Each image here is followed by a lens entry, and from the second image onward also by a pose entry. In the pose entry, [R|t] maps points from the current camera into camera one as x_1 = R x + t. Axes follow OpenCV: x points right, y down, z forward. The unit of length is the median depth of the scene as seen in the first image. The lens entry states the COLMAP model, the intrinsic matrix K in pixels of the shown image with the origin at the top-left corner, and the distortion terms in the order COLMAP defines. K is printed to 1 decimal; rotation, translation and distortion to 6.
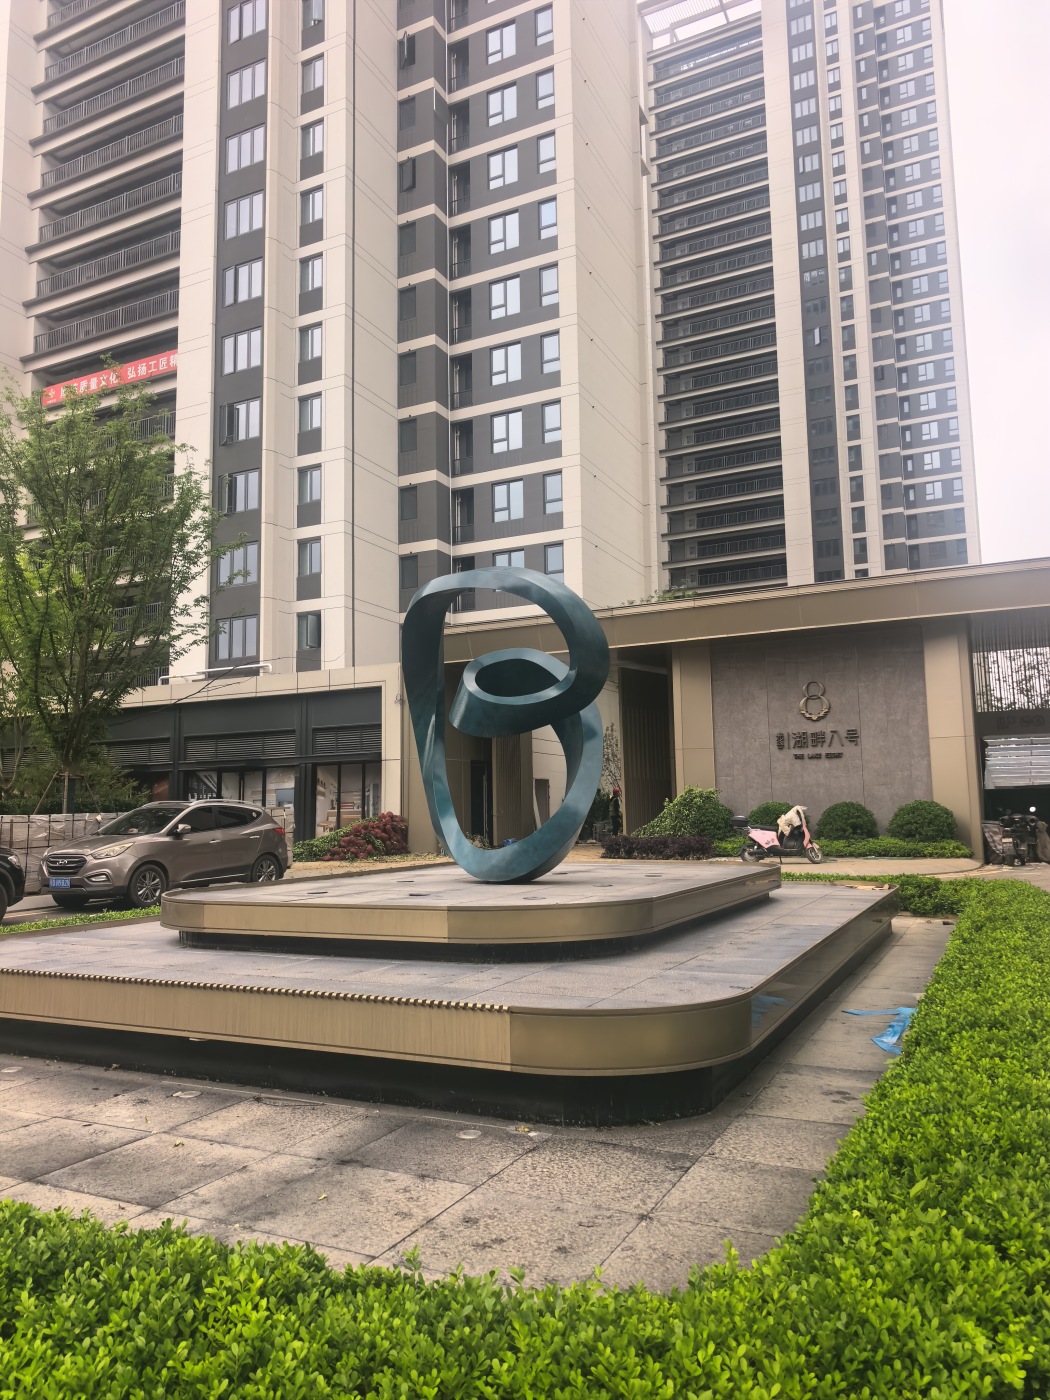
lens RADIAL K [[1017.0, 0, 503.2], [0, 1017.0, 676.9], [0, 0, 1]] dist [0.048804, -0.067555]
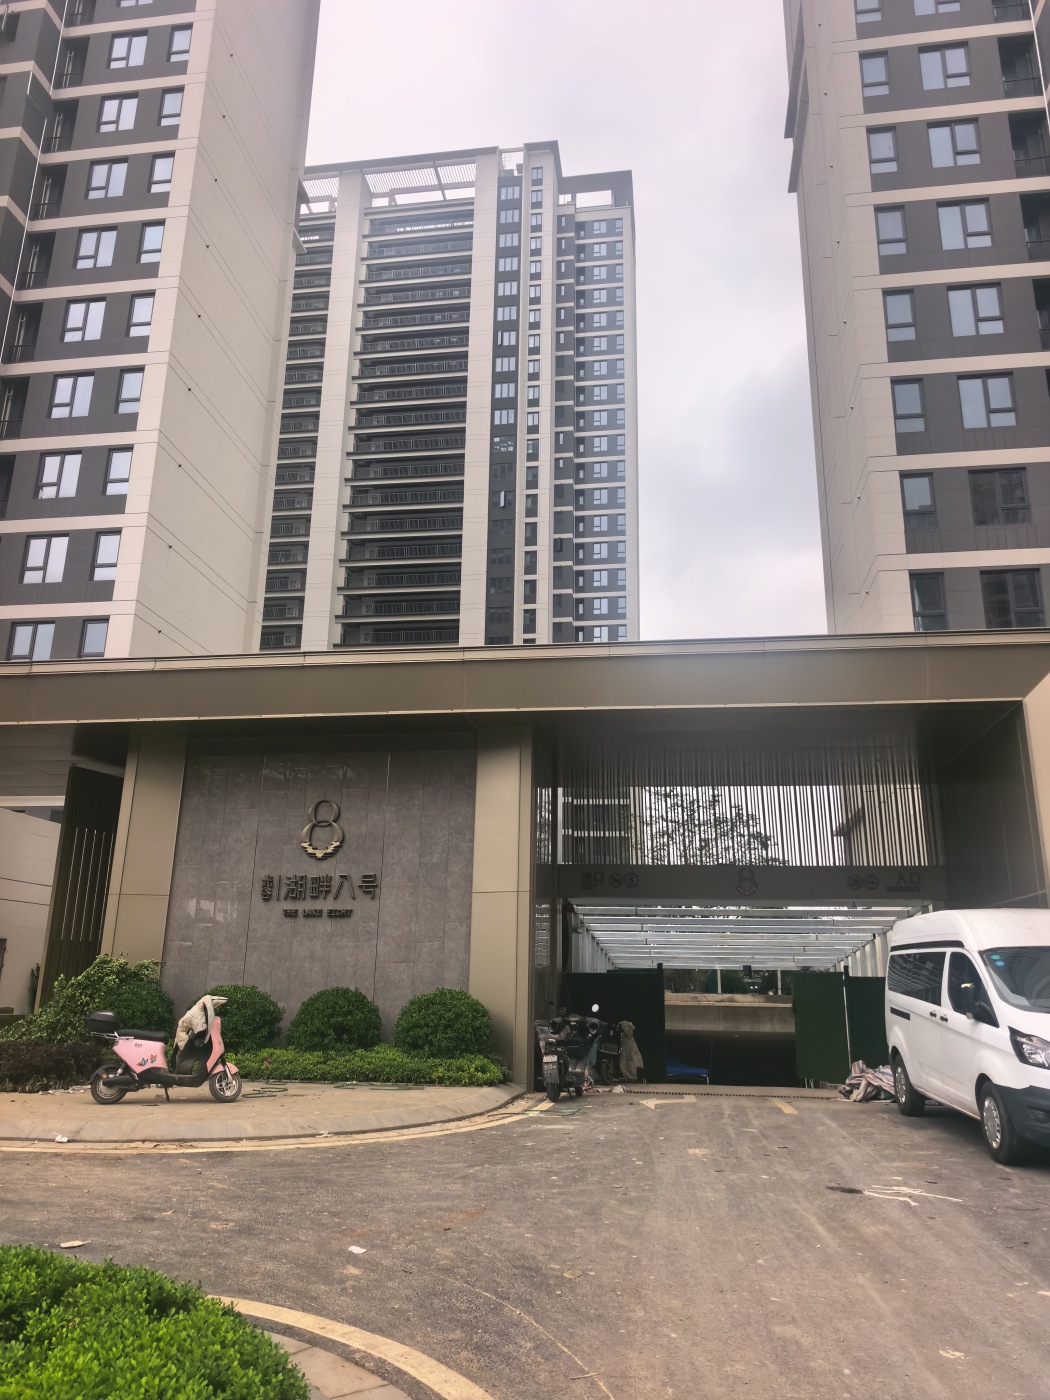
lens RADIAL K [[986.3, 0, 525.0], [0, 986.3, 700.0], [0, 0, 1]] dist [0.035993, -0.065719]
pose [[0.951741, 0.111238, 0.286034, 0.234711], [-0.068341, 0.985416, -0.155833, 0.031677], [-0.299197, 0.128765, 0.945463, 0.337197]]
